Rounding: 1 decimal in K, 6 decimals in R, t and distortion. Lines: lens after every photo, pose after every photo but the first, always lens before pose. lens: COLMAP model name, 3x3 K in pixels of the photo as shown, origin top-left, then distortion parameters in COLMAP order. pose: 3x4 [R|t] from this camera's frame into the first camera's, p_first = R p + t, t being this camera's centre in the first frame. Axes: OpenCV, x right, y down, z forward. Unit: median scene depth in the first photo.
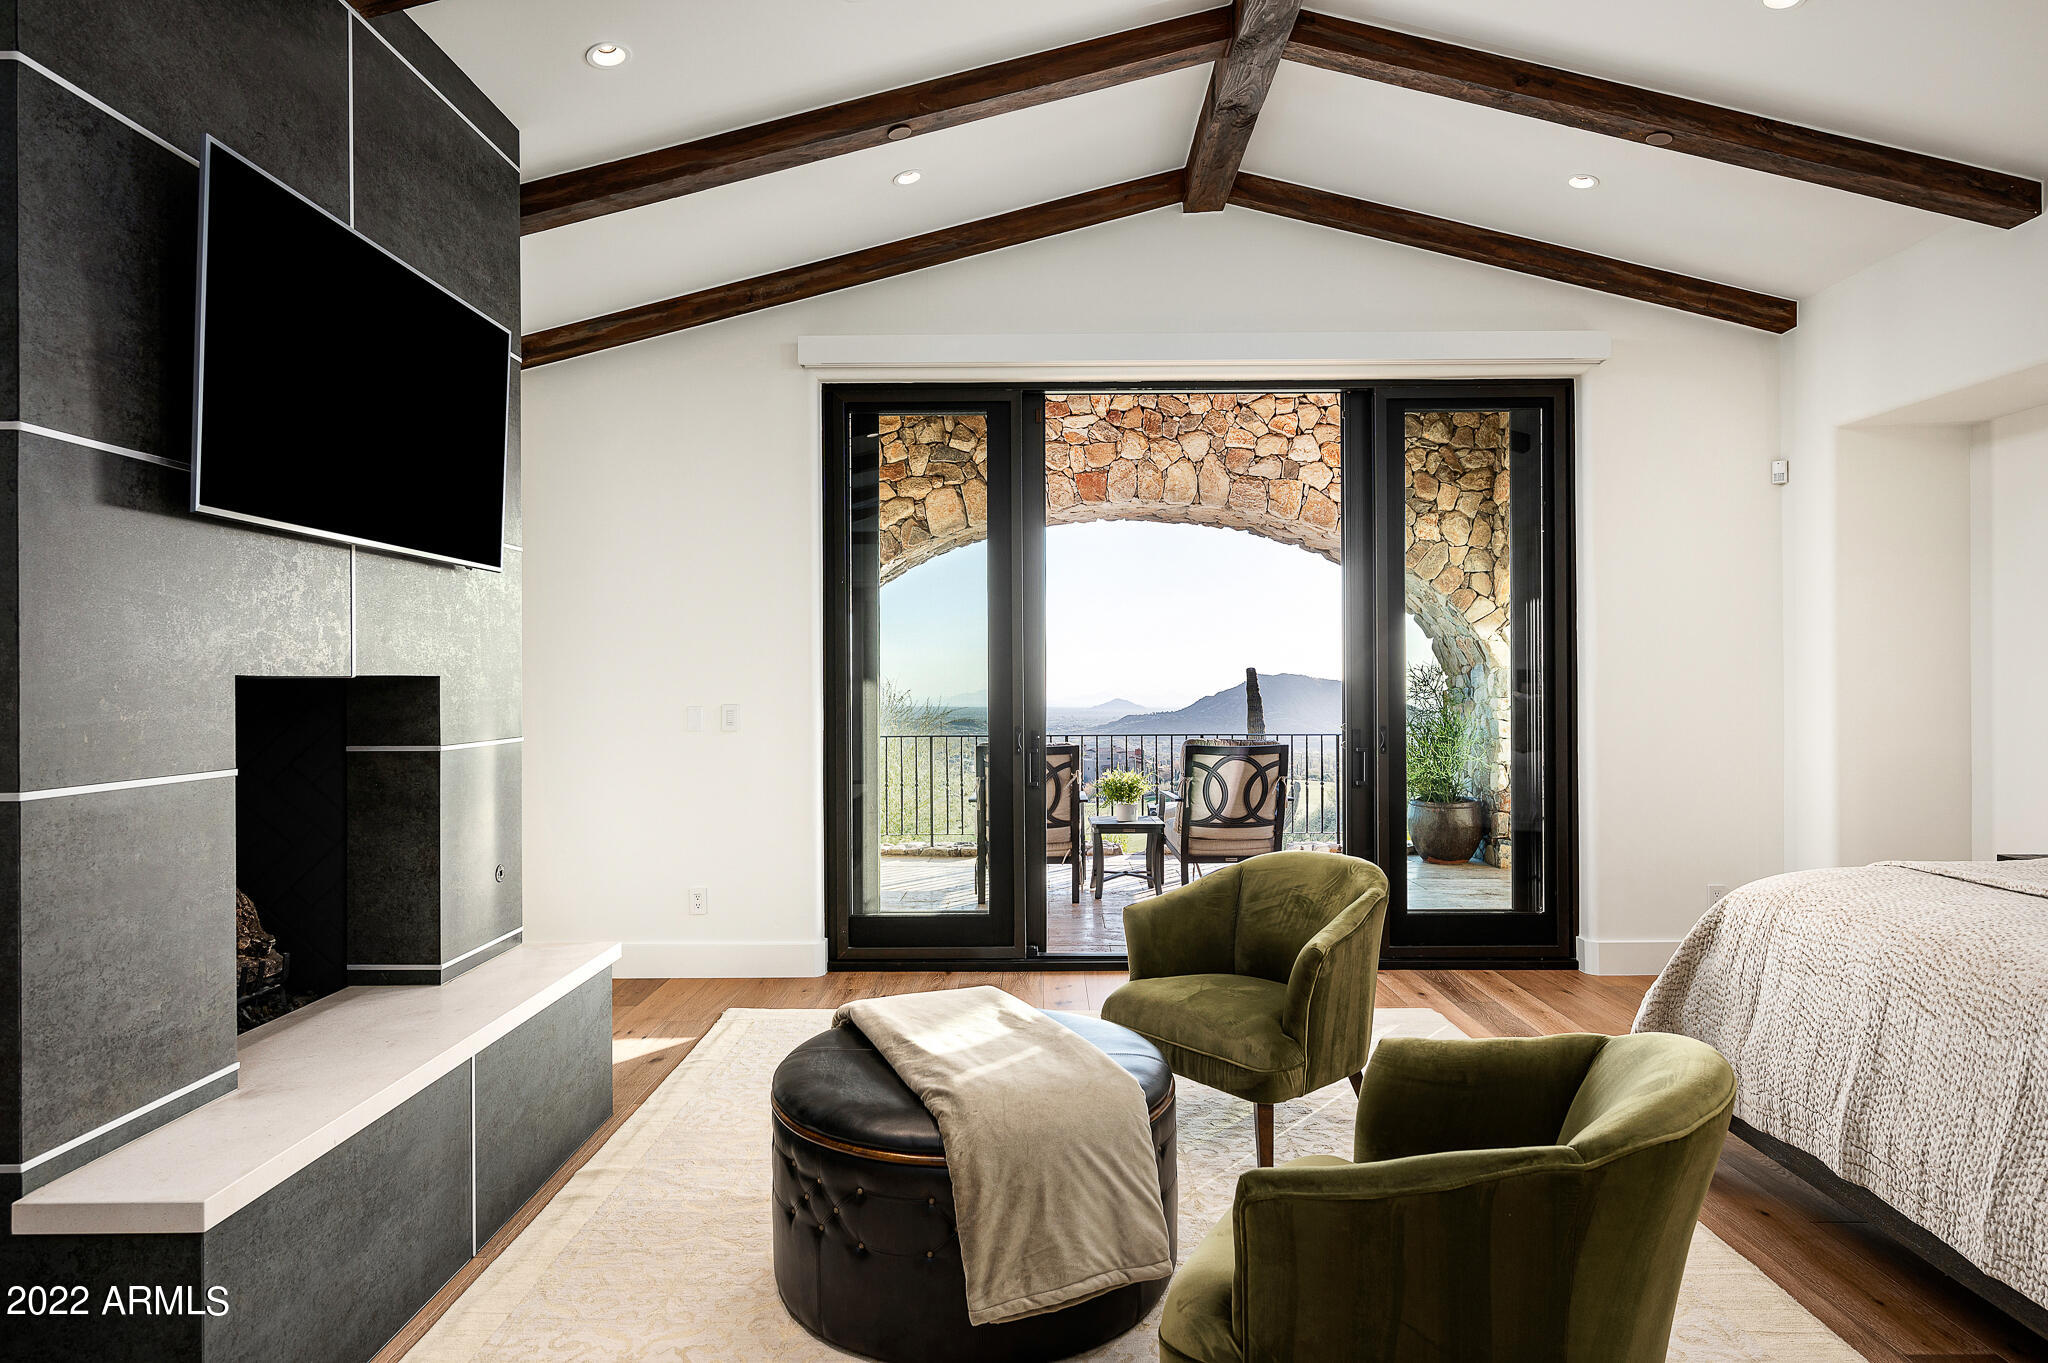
lens RADIAL K [[1230.0, 0, 1059.2], [0, 1230.0, 679.1], [0, 0, 1]] dist [0.005014, -0.005685]
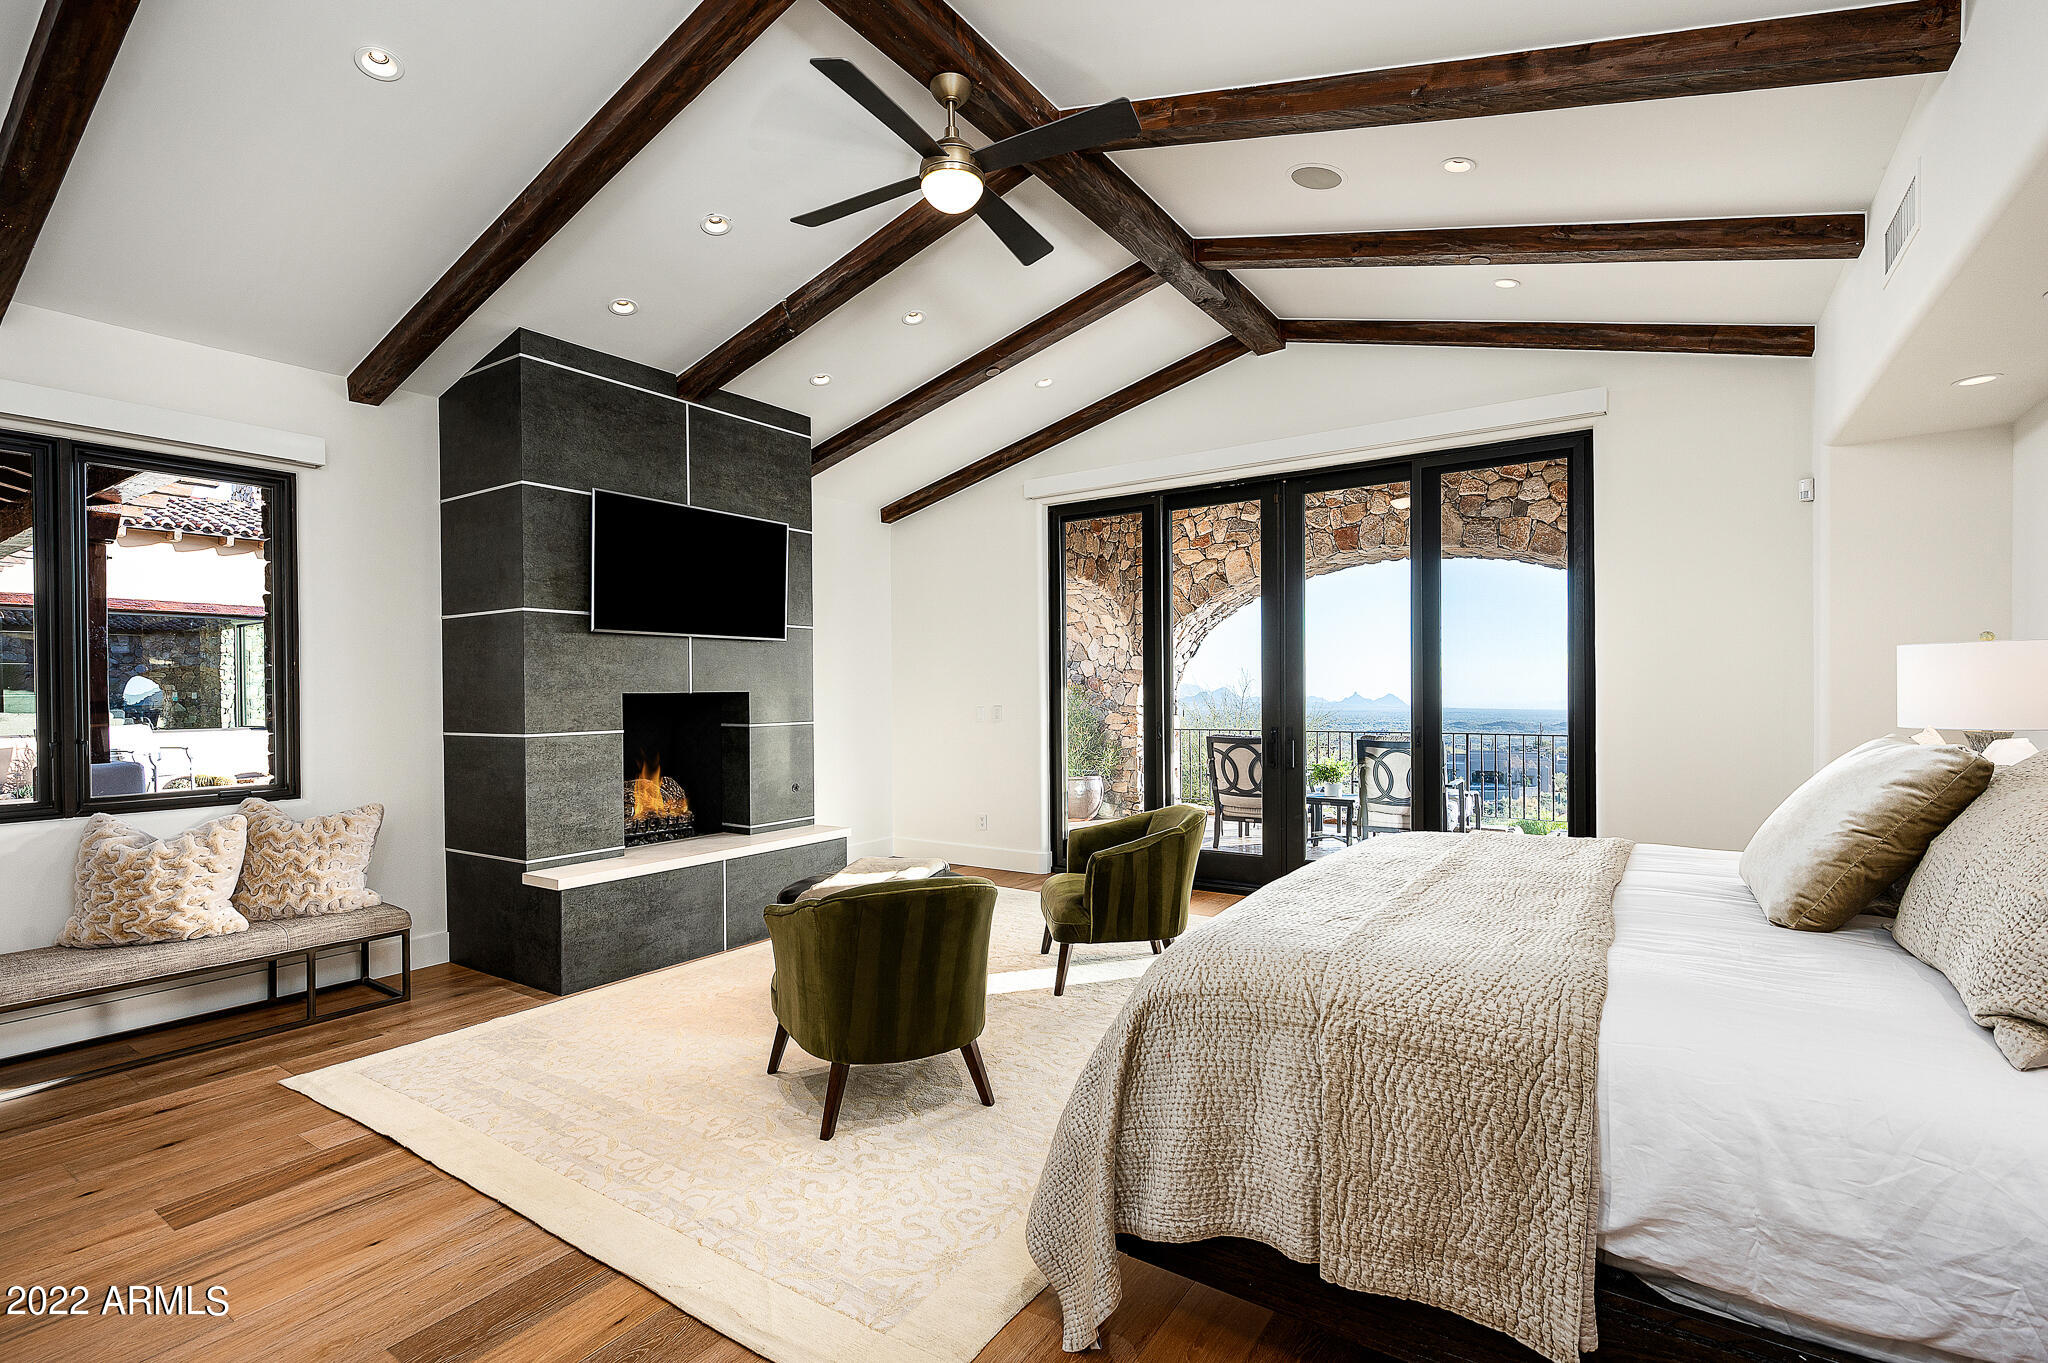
lens RADIAL K [[984.4, 0, 993.4], [0, 984.4, 696.7], [0, 0, 1]] dist [-0.010277, 0.000593]
pose [[0.806643, 0.000770, -0.591039, 0.527199], [0.006150, 0.999934, 0.009697, -0.004839], [0.591007, -0.011457, 0.806585, -0.082415]]
